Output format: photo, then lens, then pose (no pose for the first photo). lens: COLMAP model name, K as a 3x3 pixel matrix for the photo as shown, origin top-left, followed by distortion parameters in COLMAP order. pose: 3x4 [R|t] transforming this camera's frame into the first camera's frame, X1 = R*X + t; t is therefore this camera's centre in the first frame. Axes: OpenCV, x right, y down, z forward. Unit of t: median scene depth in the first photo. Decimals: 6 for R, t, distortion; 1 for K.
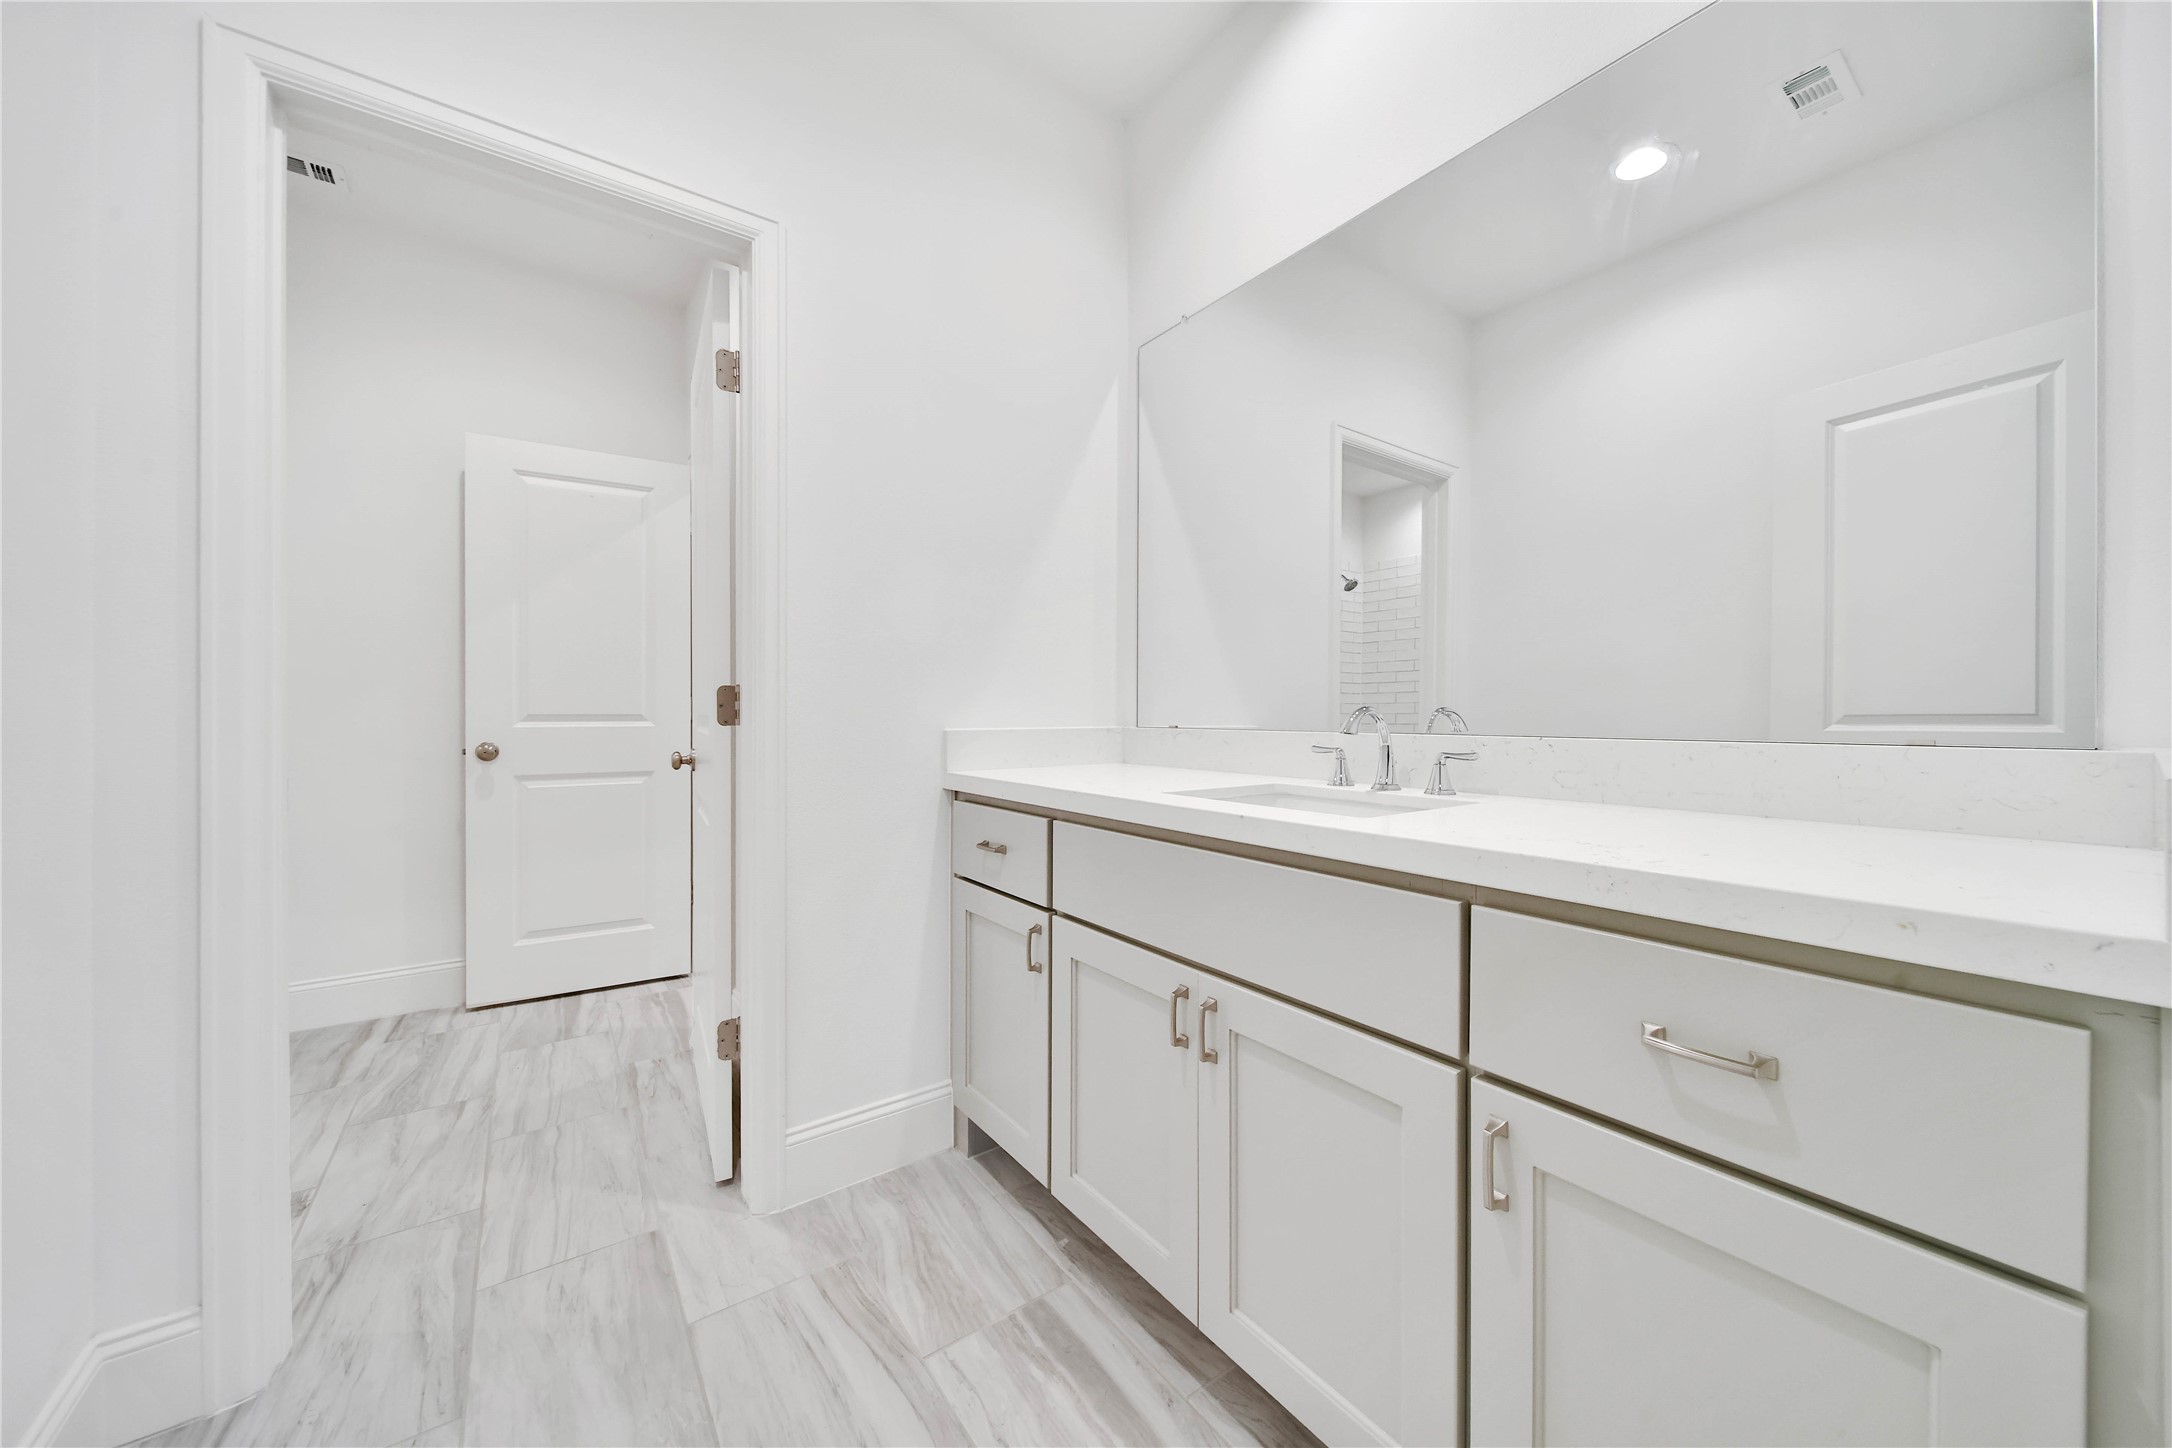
lens RADIAL K [[764.1, 0, 1086.5], [0, 764.1, 720.0], [0, 0, 1]] dist [-0.001287, 0.000092]
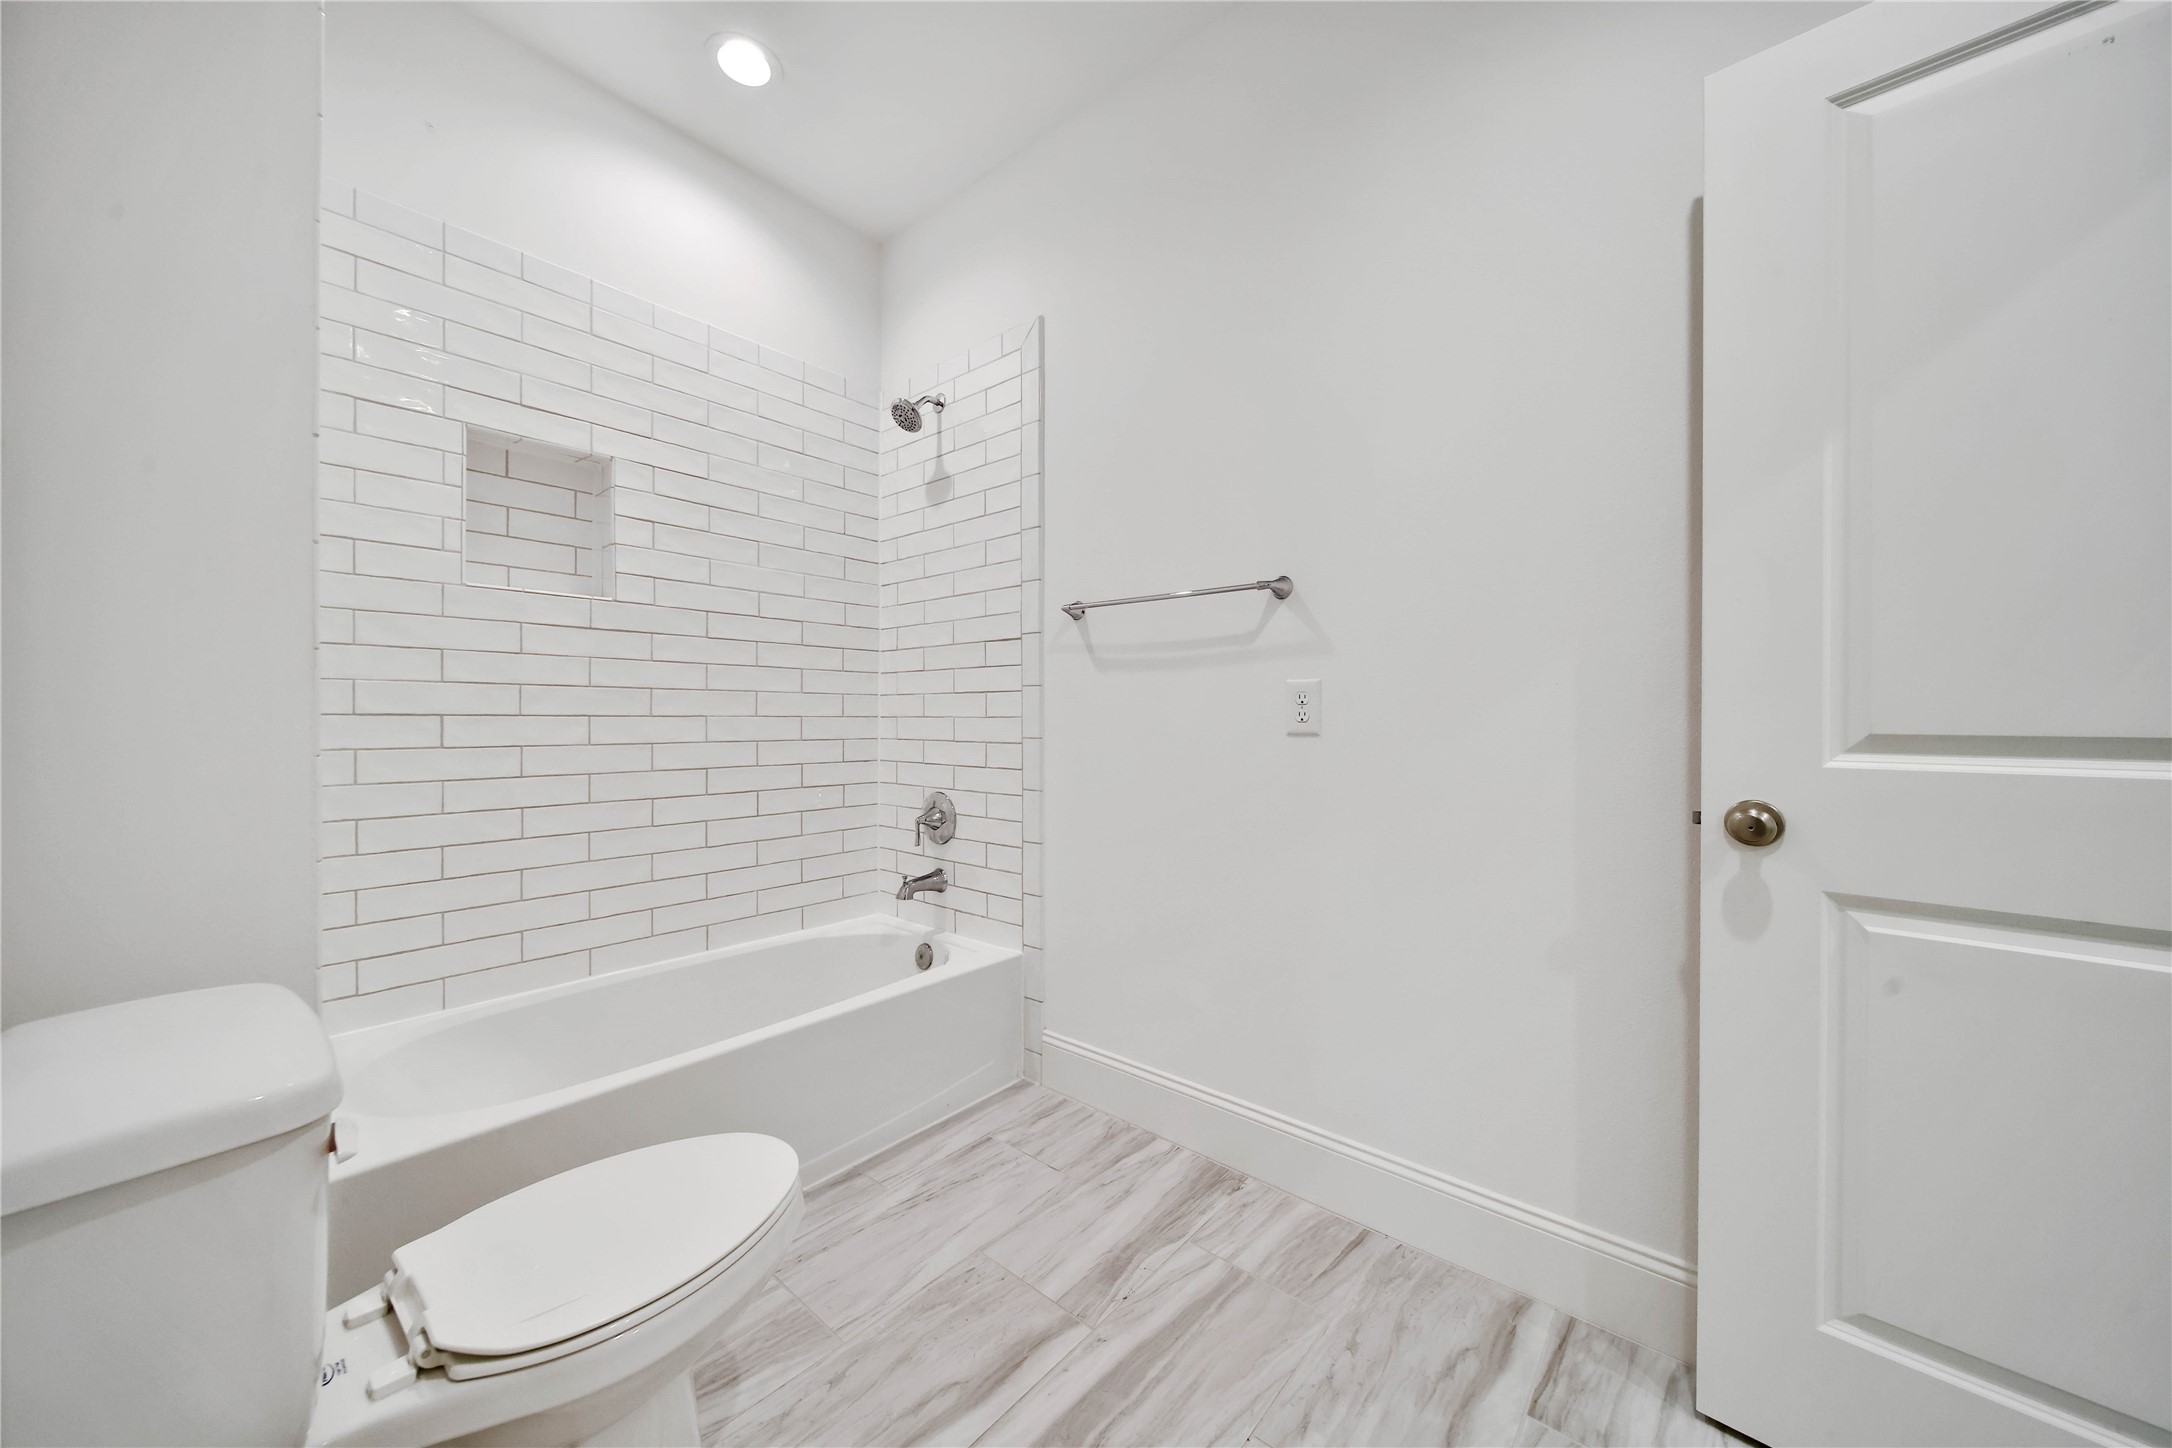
lens RADIAL K [[764.1, 0, 1080.7], [0, 764.1, 719.1], [0, 0, 1]] dist [-0.001287, 0.000092]
pose [[0.215394, 0.004892, -0.976515, -0.491902], [-0.005024, 0.999980, 0.003901, -0.015422], [0.976514, 0.004066, 0.215414, 0.593678]]
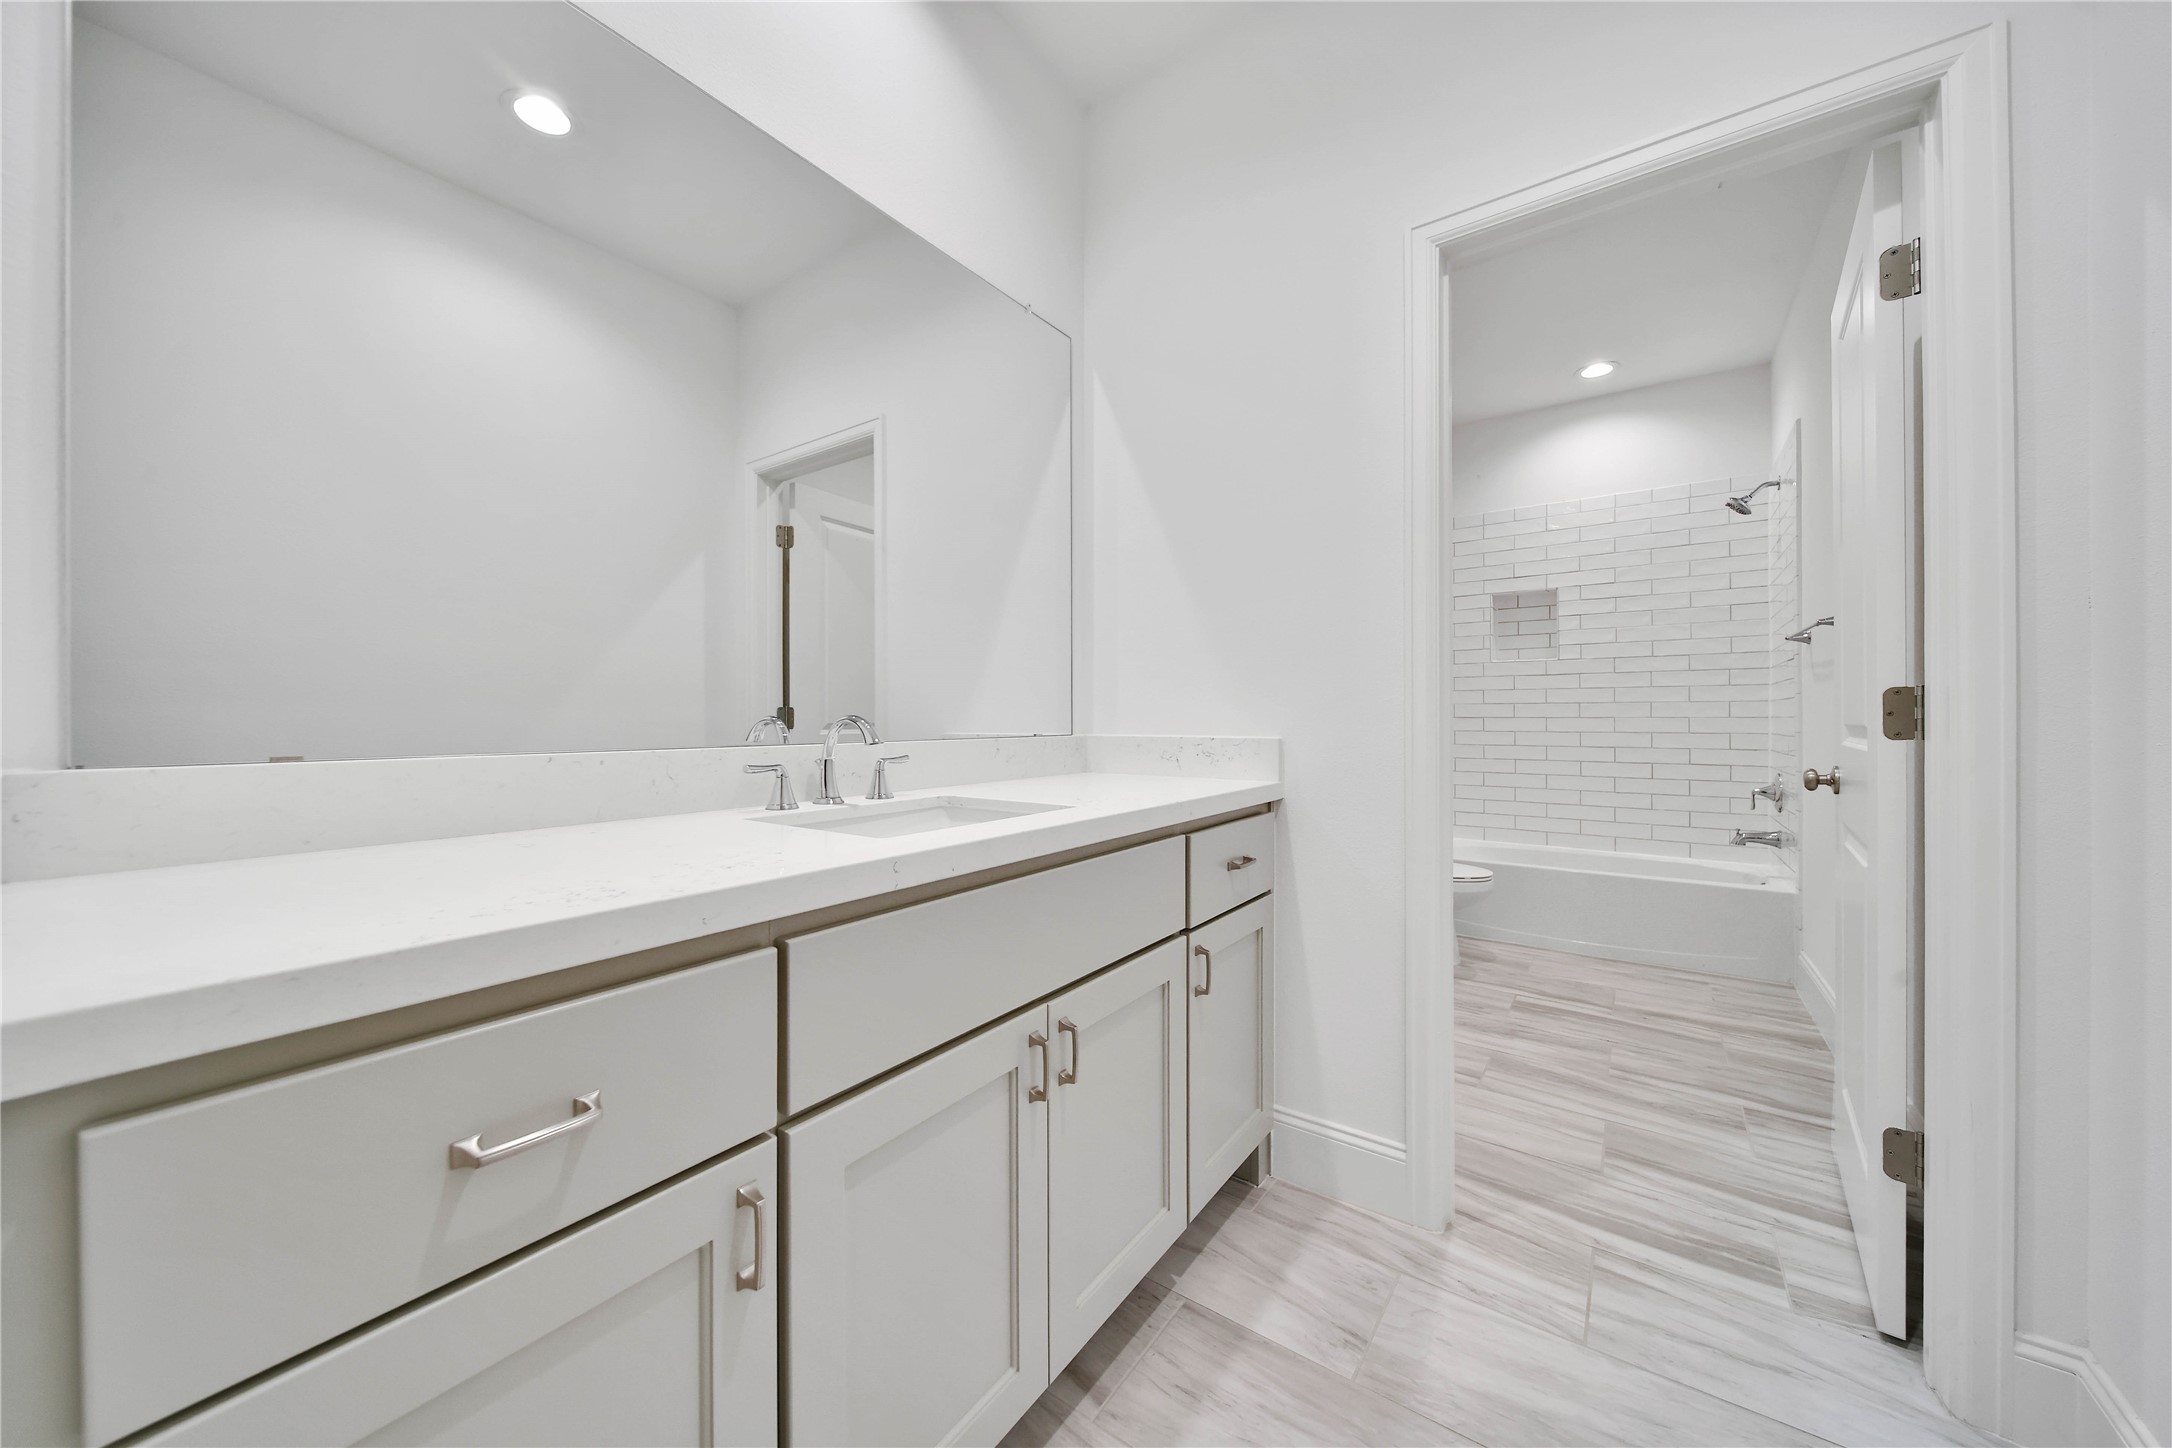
lens RADIAL K [[764.1, 0, 1082.0], [0, 764.1, 720.1], [0, 0, 1]] dist [-0.001287, 0.000092]
pose [[-0.957688, -0.000202, -0.287807, 0.032487], [-0.000855, 0.999997, 0.002144, -0.010444], [0.287806, 0.002300, -0.957686, 1.533484]]
